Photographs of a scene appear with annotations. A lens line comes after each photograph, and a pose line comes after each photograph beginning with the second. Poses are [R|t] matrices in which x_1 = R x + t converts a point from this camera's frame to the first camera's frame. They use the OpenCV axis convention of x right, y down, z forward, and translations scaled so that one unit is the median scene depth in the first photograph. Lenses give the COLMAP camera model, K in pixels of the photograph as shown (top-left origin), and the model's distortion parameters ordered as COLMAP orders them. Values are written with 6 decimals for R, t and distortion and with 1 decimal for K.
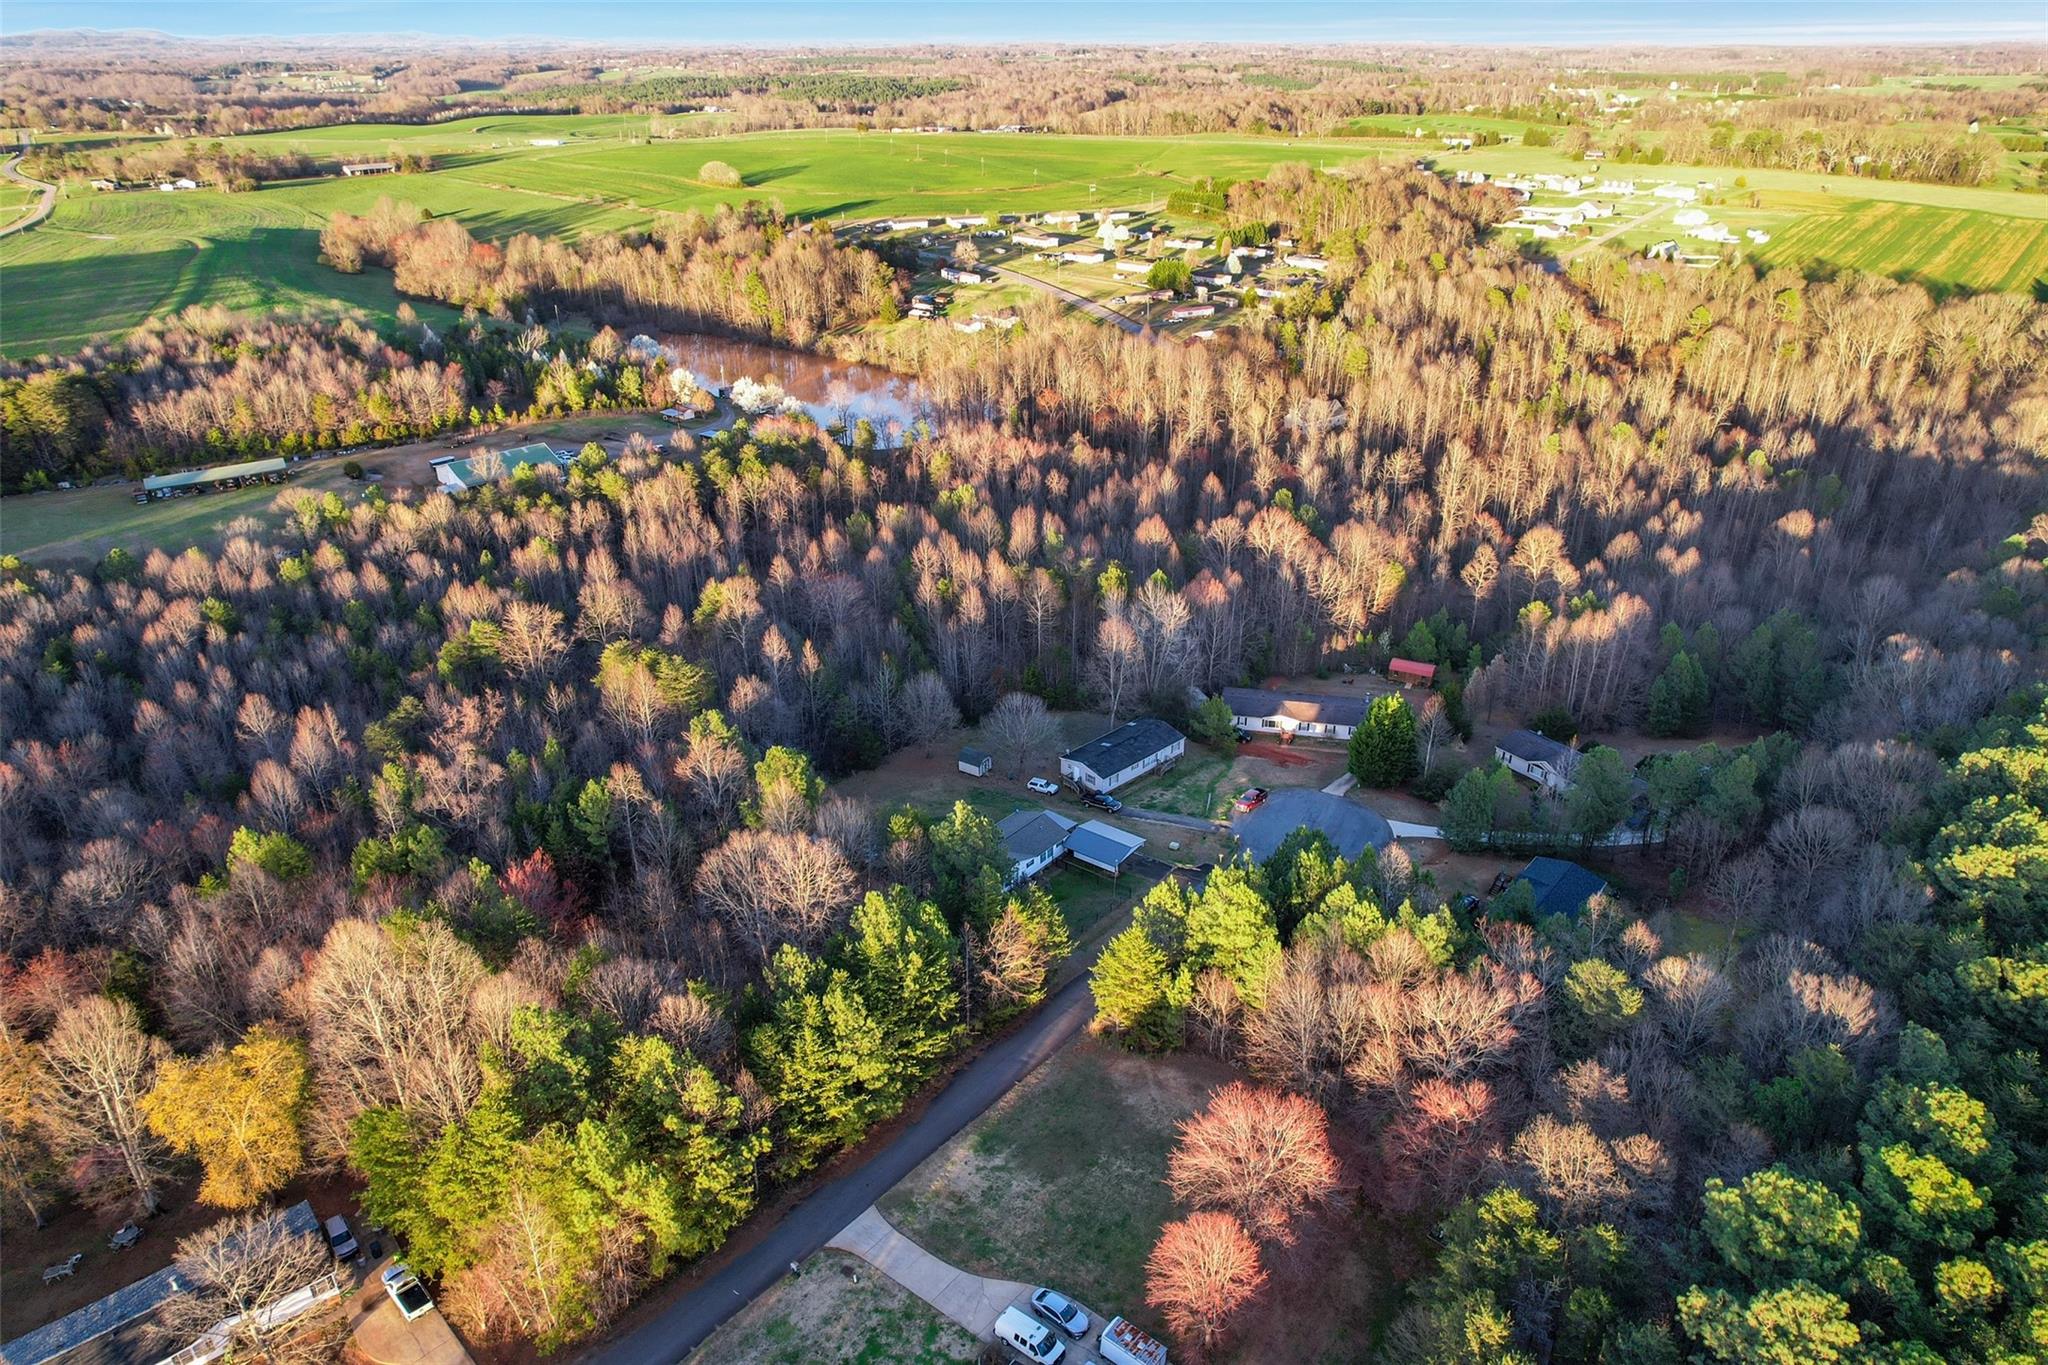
lens RADIAL K [[1283.7, 0, 1024.0], [0, 1283.7, 682.5], [0, 0, 1]] dist [-0.066249, 0.056979]
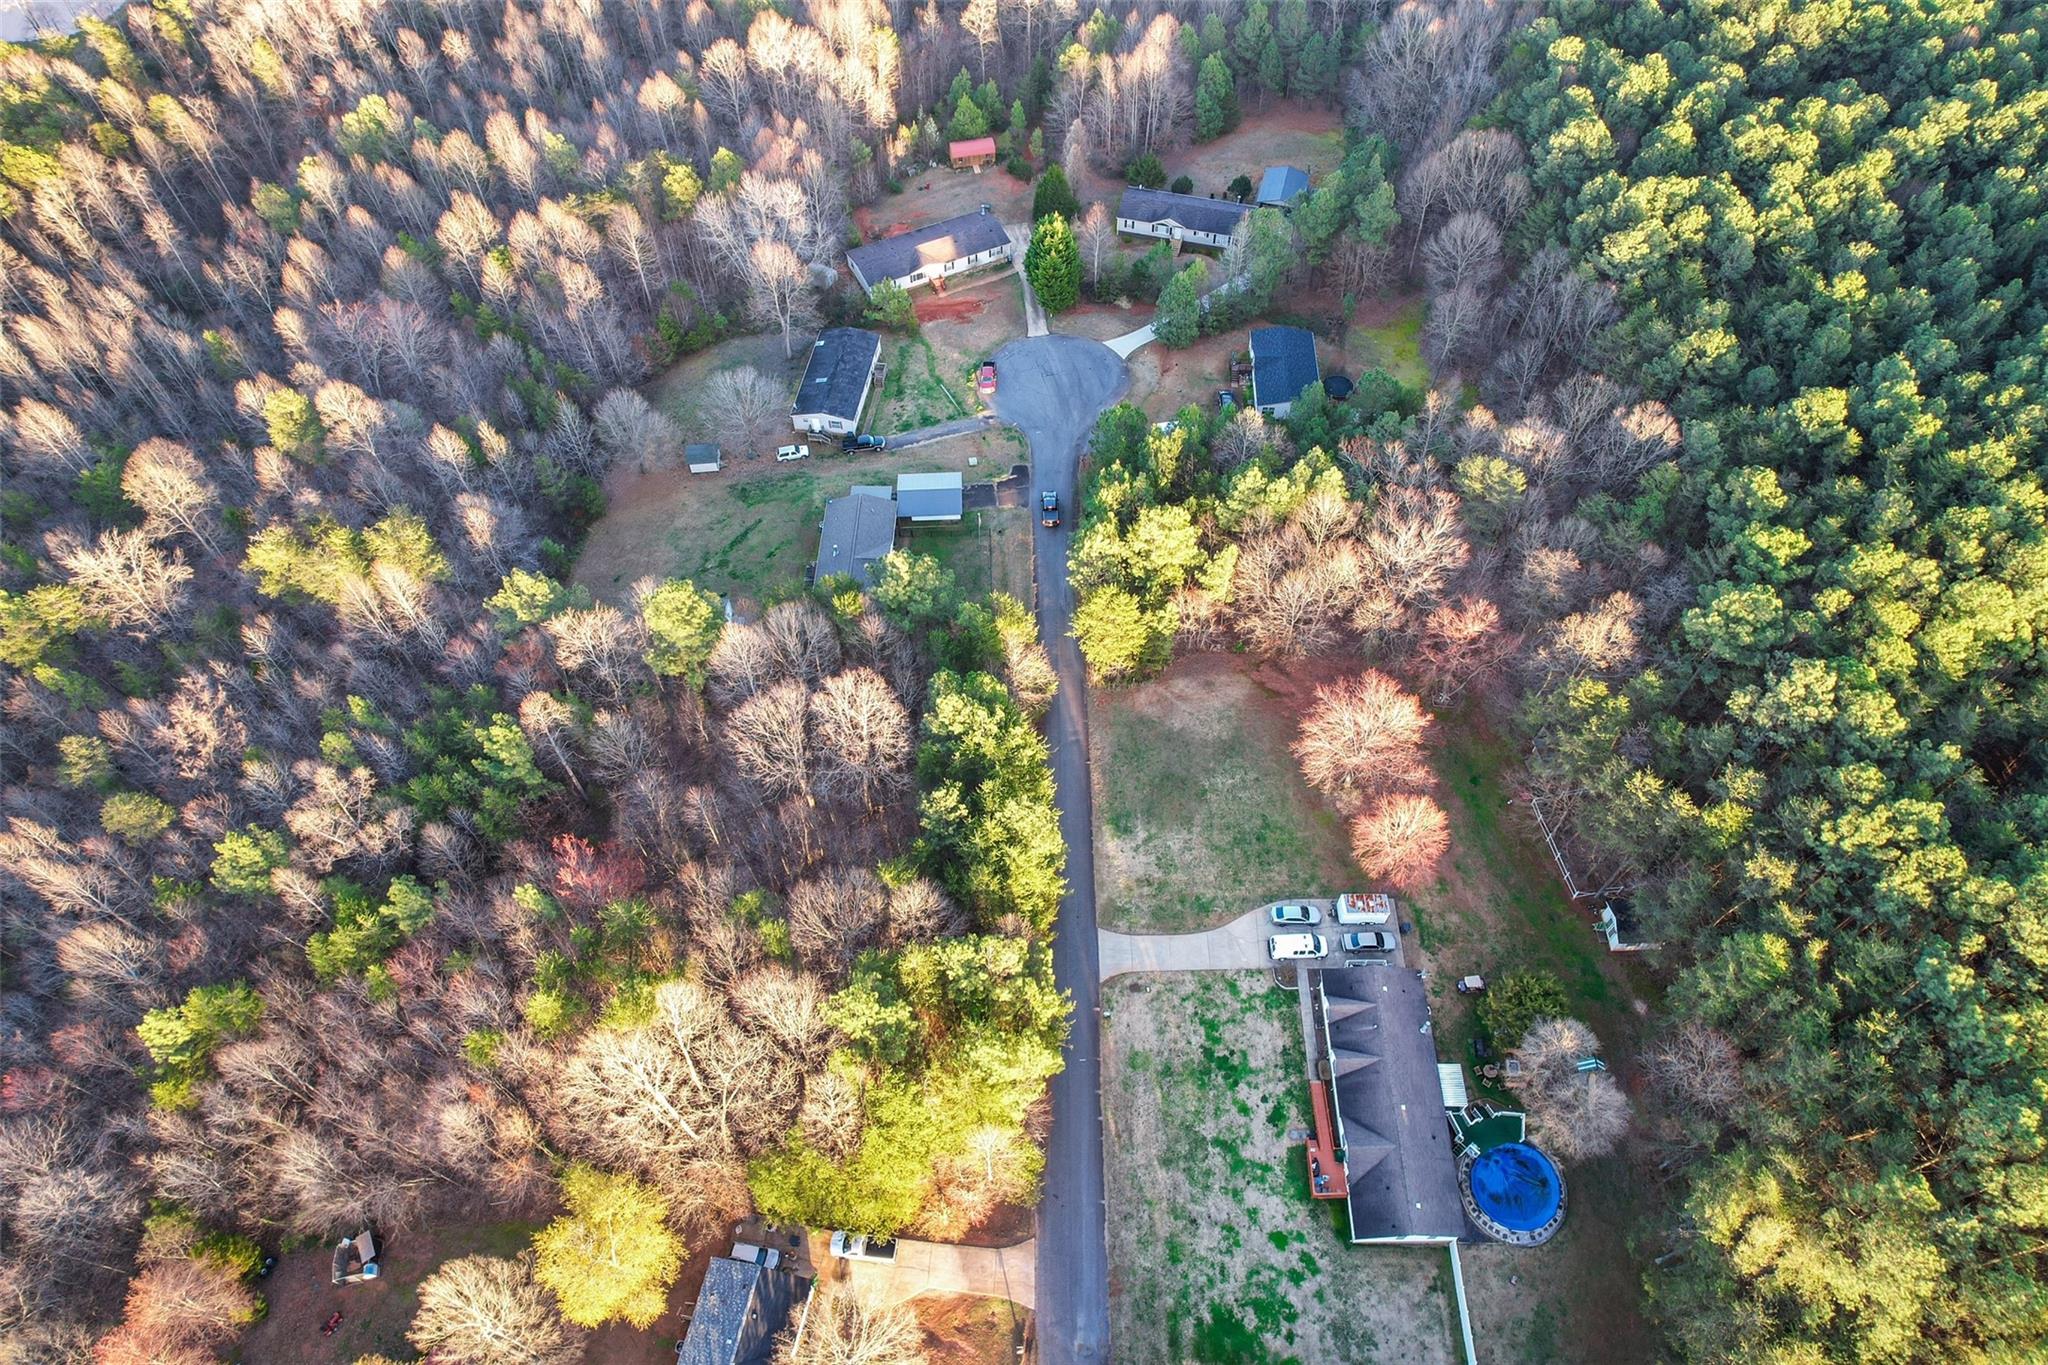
lens RADIAL K [[1283.7, 0, 1024.0], [0, 1283.7, 682.5], [0, 0, 1]] dist [-0.066249, 0.056979]
pose [[0.783059, -0.512549, 0.352295, -0.402082], [0.284856, 0.799097, 0.529435, -0.348300], [-0.552879, -0.314226, 0.771743, 0.179051]]
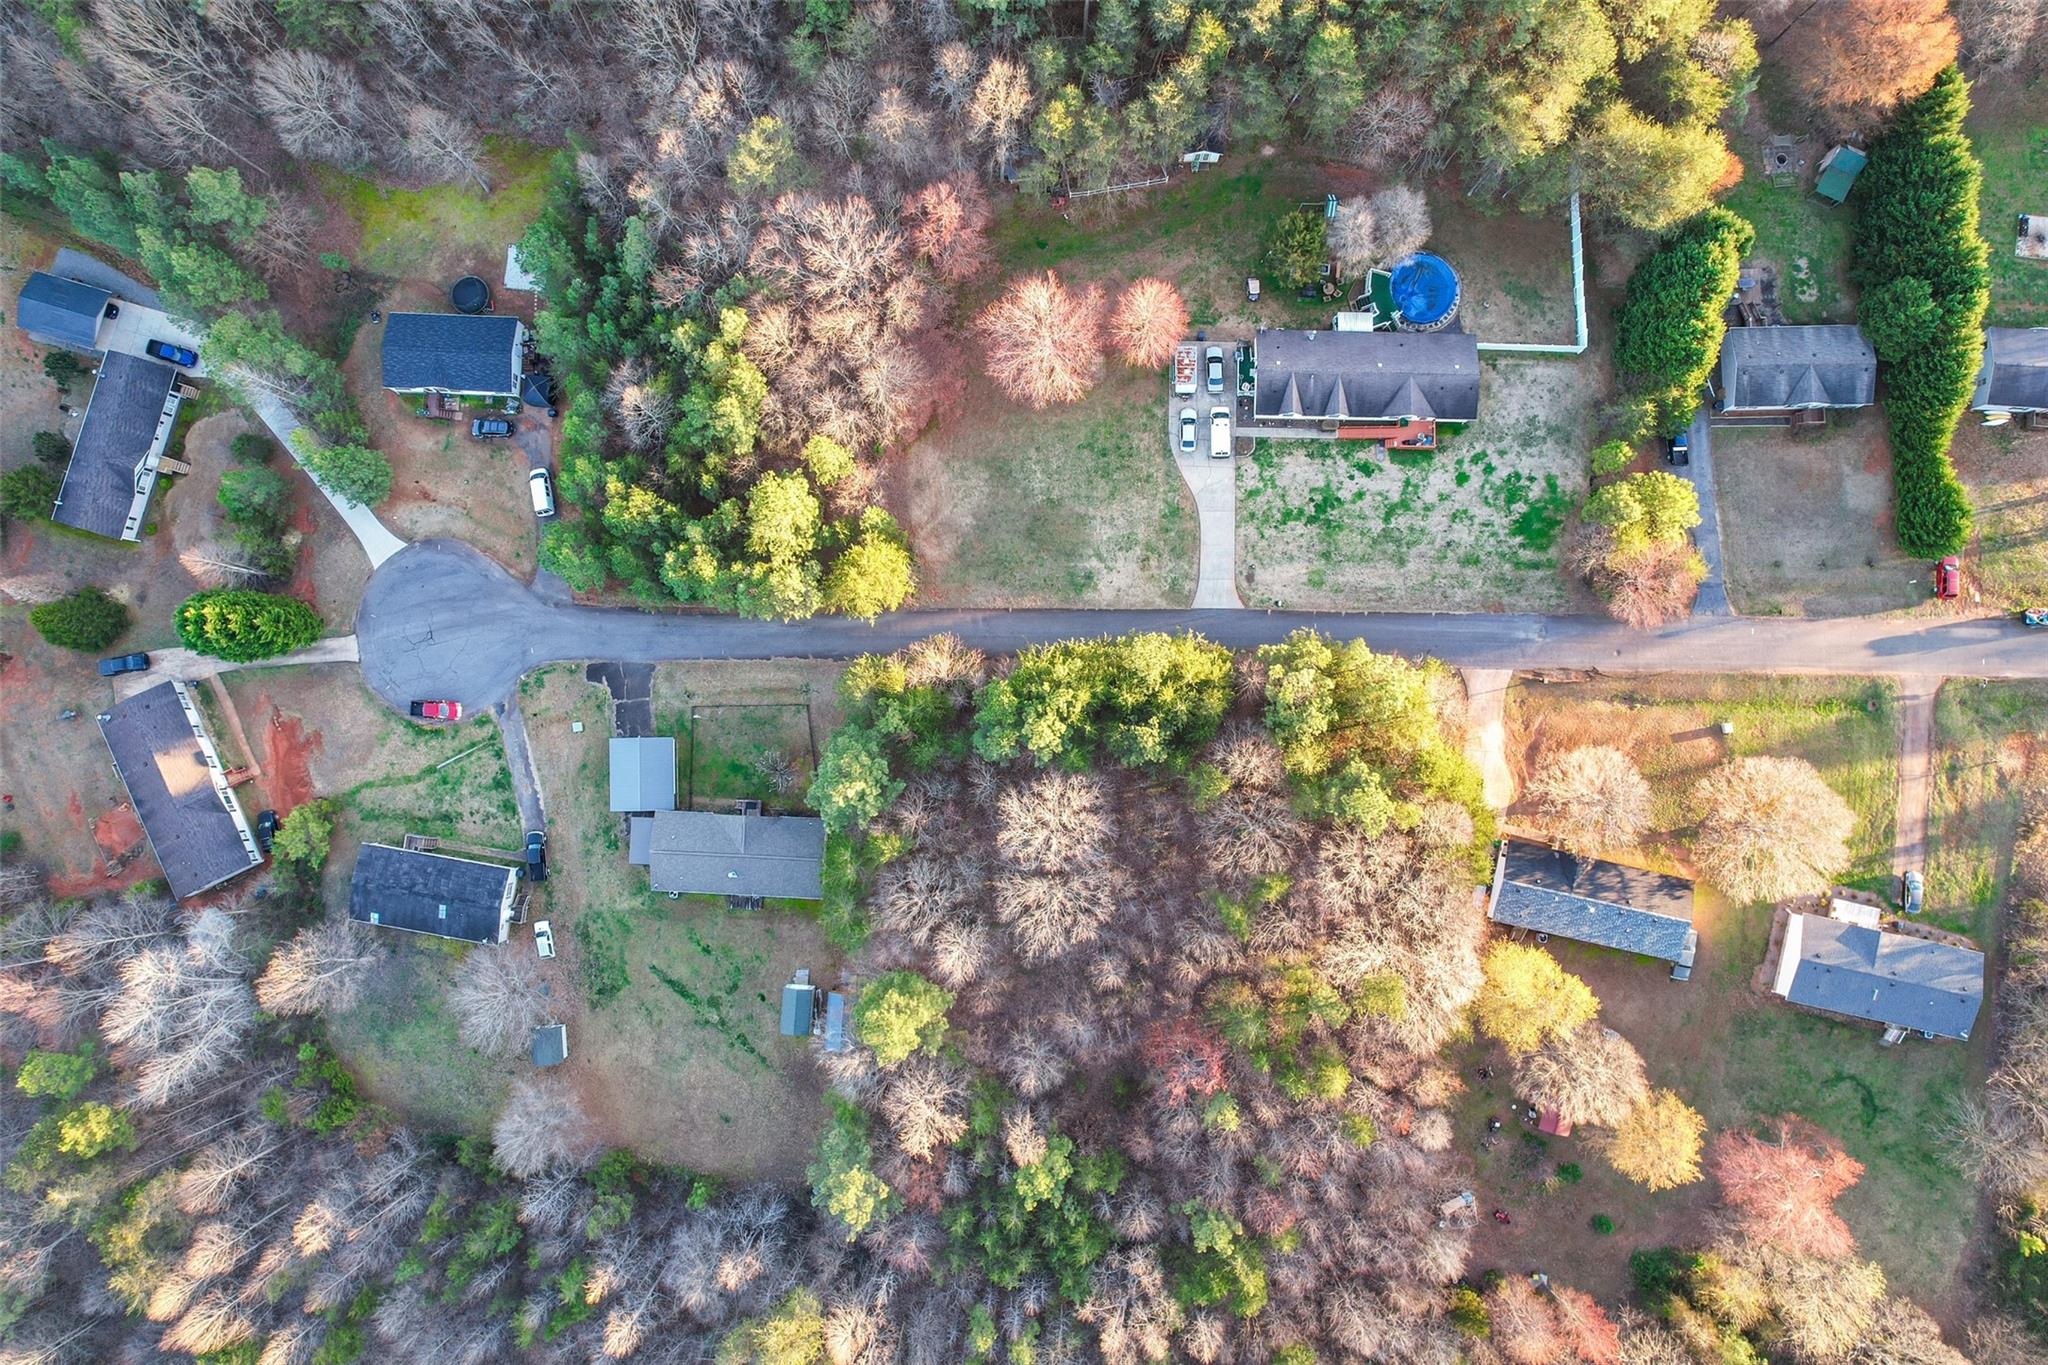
lens RADIAL K [[1283.7, 0, 1024.0], [0, 1283.7, 682.5], [0, 0, 1]] dist [-0.066249, 0.056979]
pose [[-0.608920, -0.791658, 0.049939, -0.120658], [0.377303, -0.233682, 0.896122, -0.719302], [-0.697753, 0.564509, 0.440988, 0.506172]]
